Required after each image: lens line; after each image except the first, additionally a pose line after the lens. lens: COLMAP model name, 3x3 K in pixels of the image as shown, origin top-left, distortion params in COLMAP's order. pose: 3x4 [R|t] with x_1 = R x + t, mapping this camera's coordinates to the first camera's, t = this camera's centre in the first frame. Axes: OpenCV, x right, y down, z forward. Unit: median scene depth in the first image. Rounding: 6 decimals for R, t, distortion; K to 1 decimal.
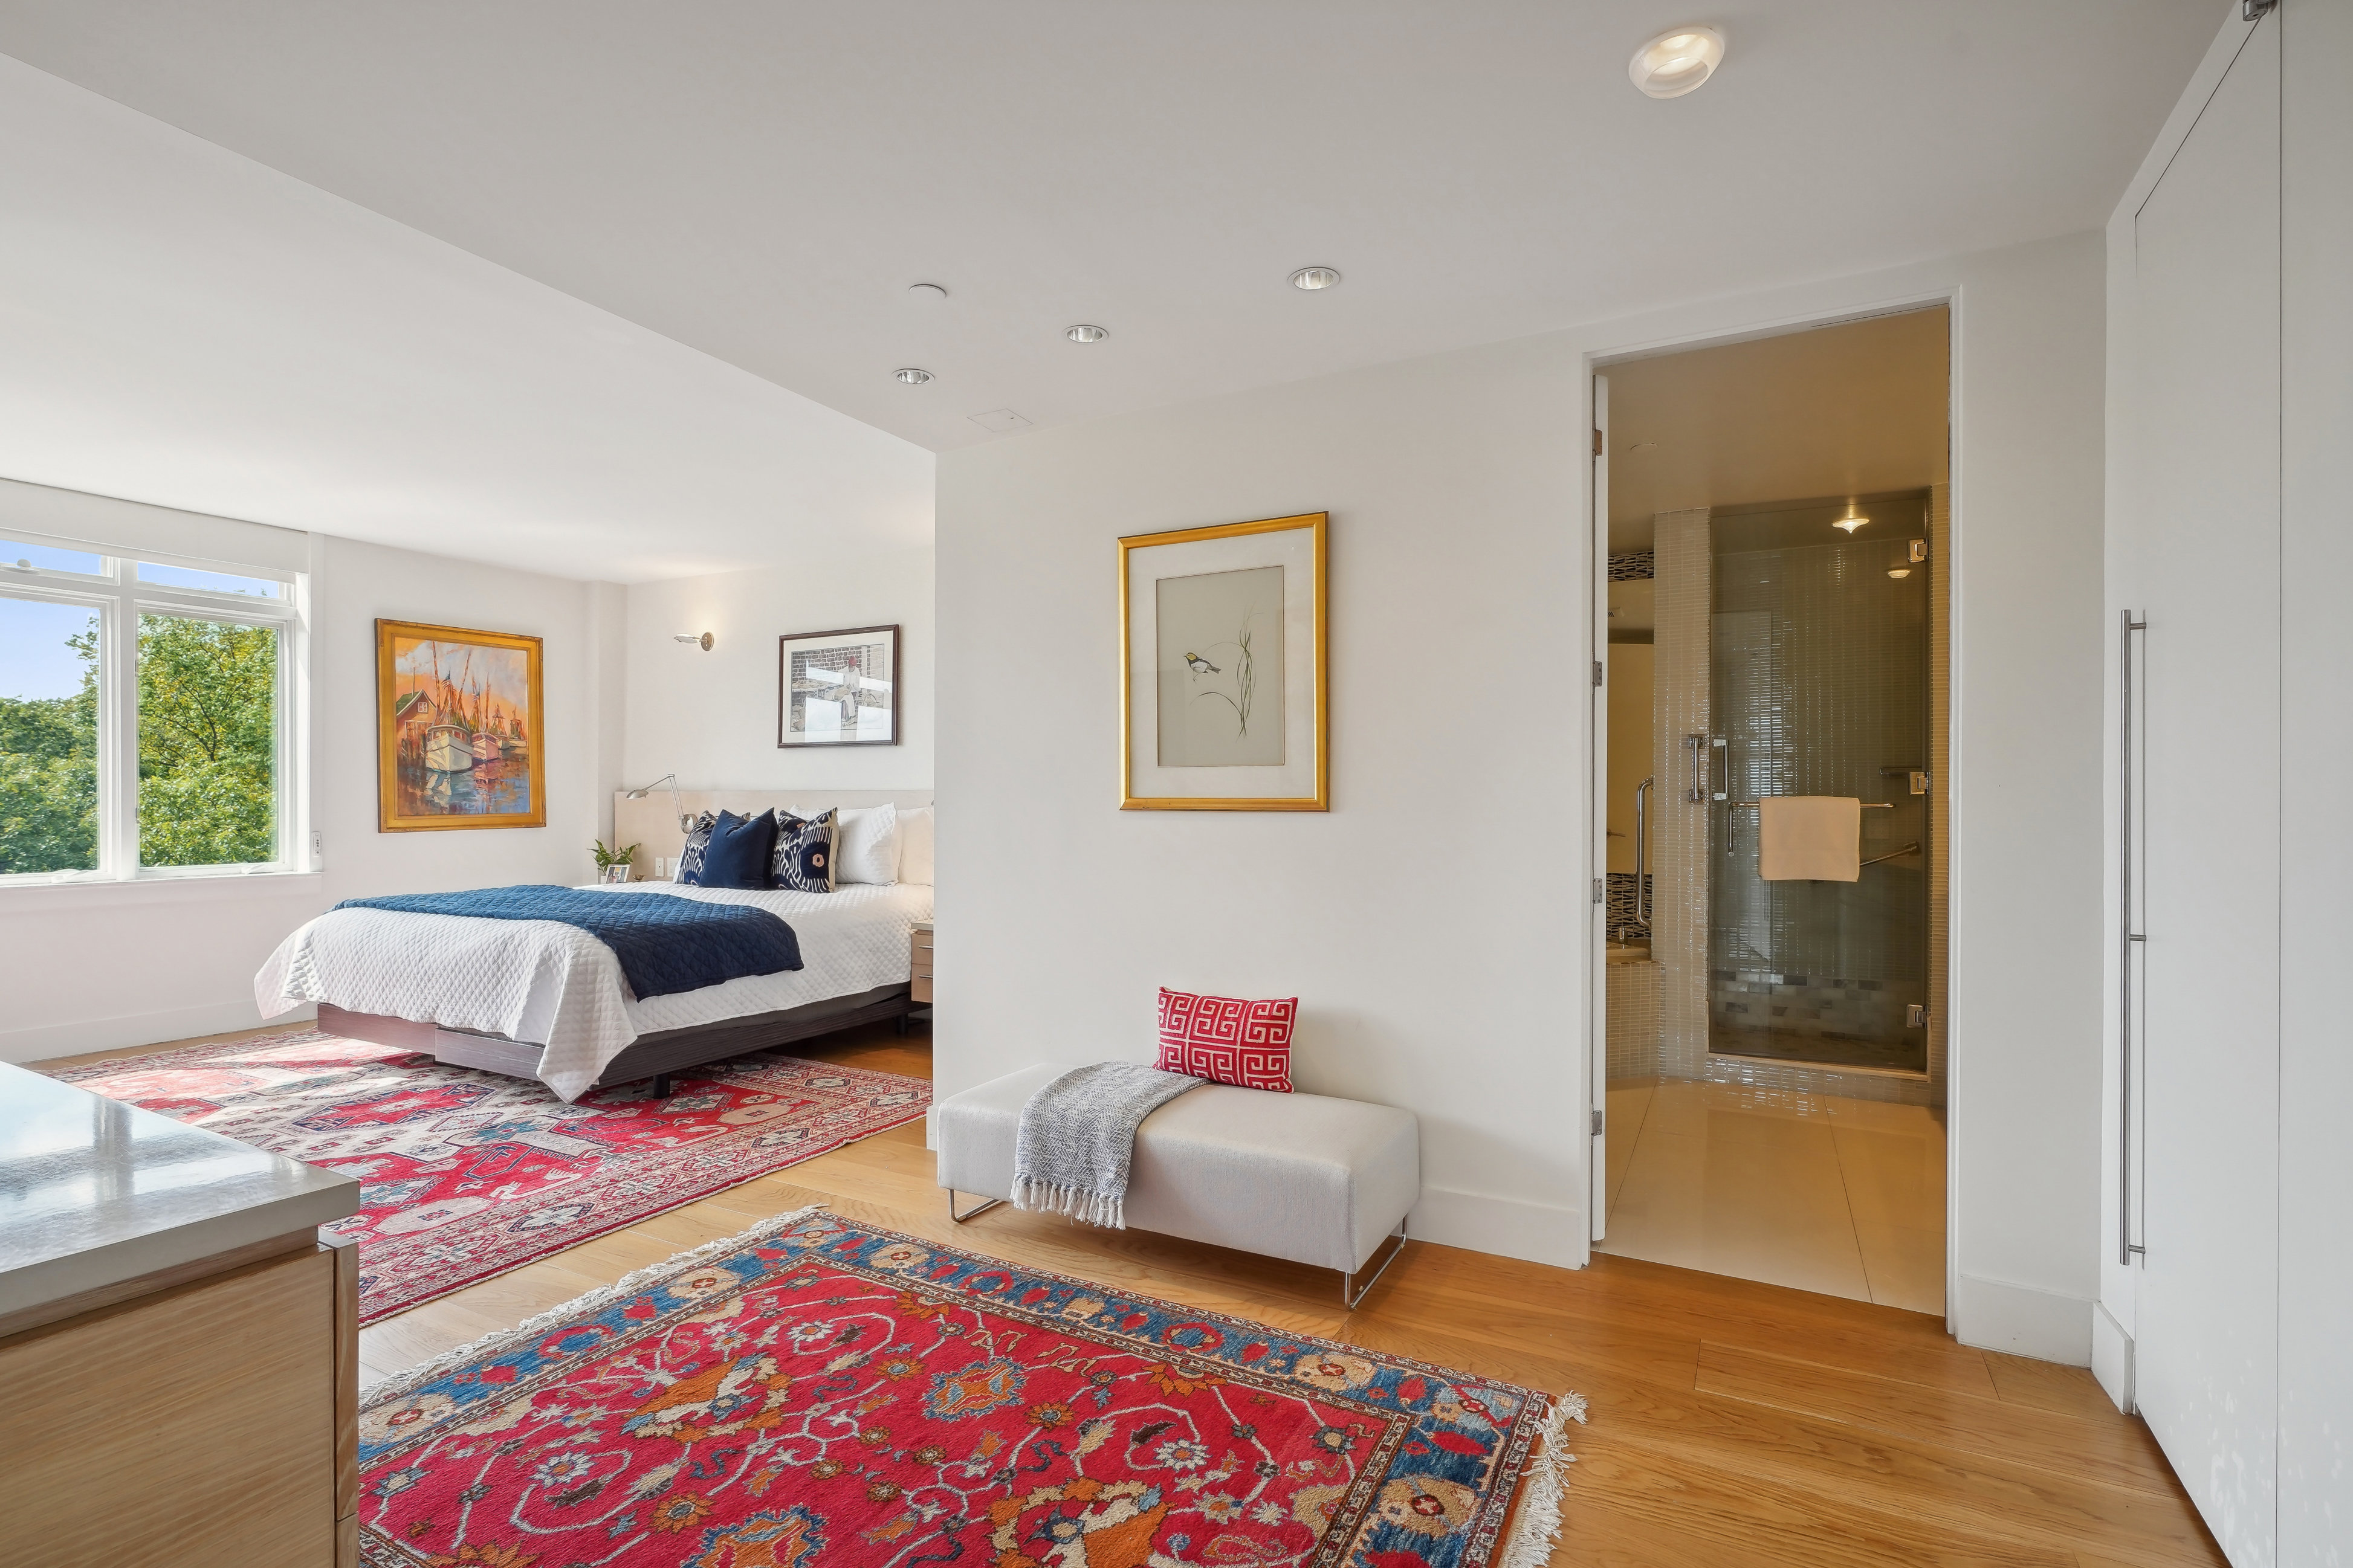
lens RADIAL K [[1088.4, 0, 1167.8], [0, 1088.4, 805.0], [0, 0, 1]] dist [-0.008173, 0.002110]
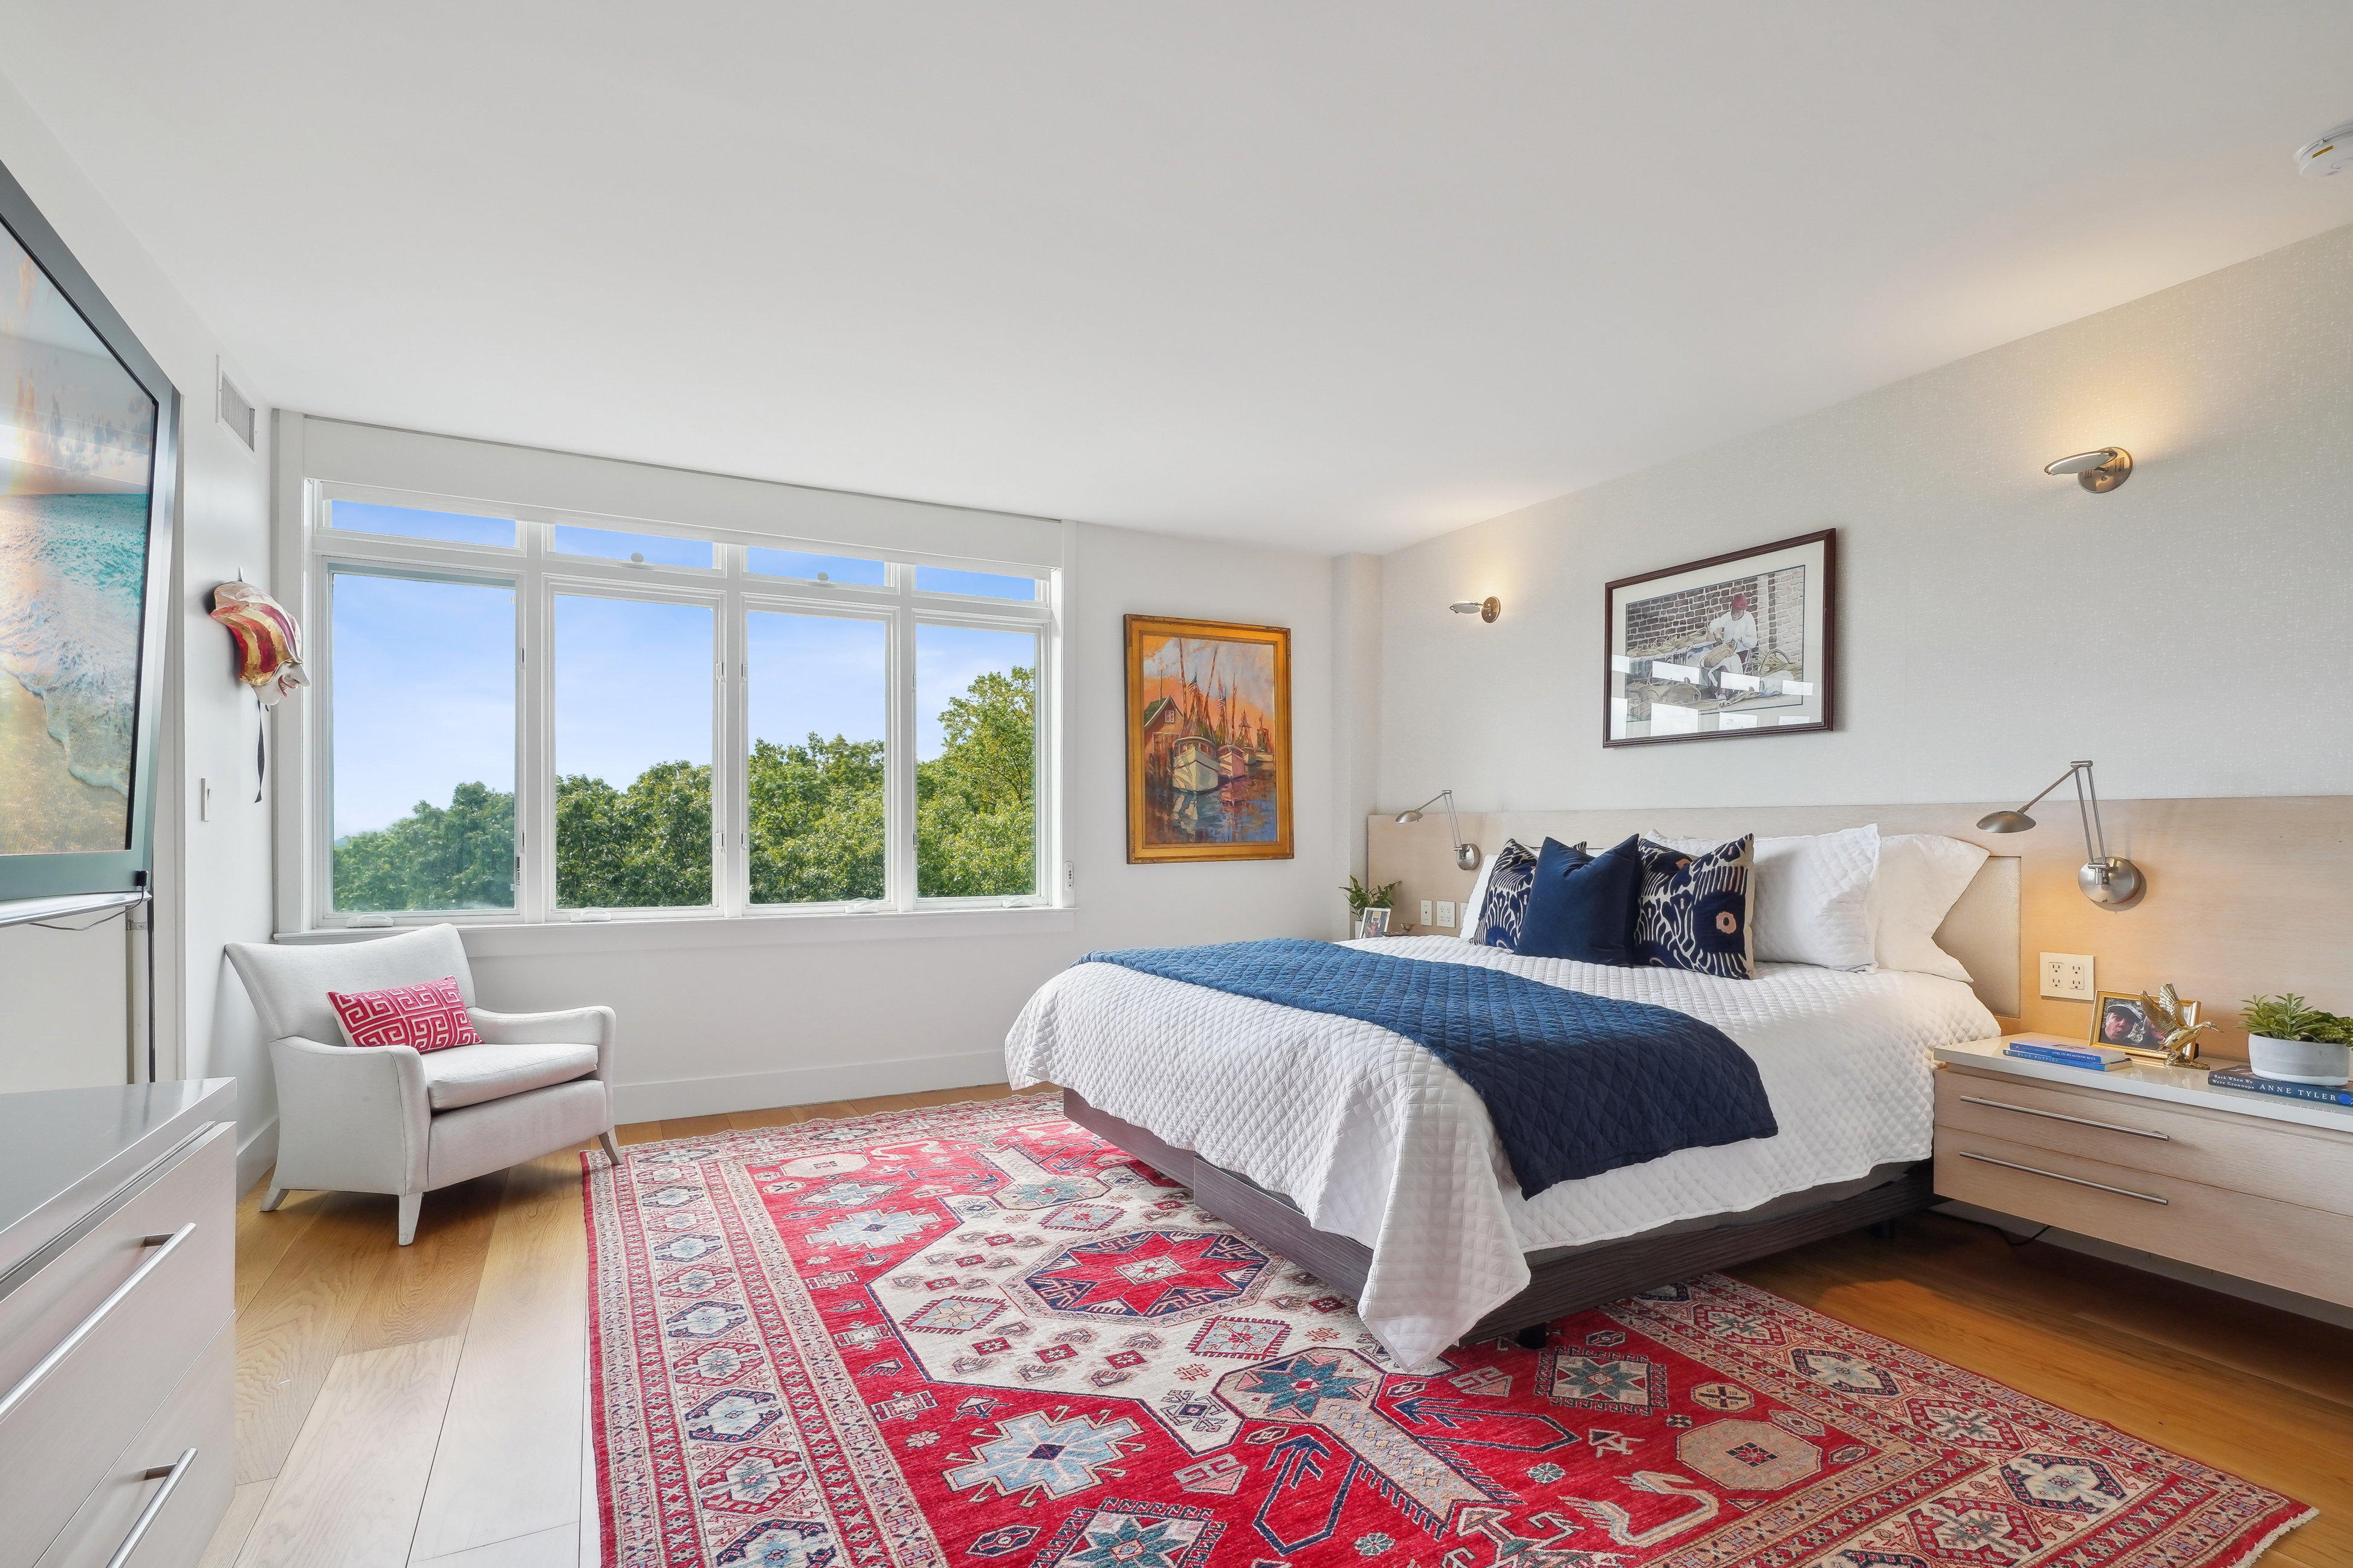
lens RADIAL K [[1088.4, 0, 1168.8], [0, 1088.4, 831.0], [0, 0, 1]] dist [-0.008173, 0.002110]
pose [[0.829969, -0.000586, -0.557810, -0.214244], [-0.002311, 0.999987, -0.004489, 0.003634], [0.557805, 0.005015, 0.829957, 0.295241]]
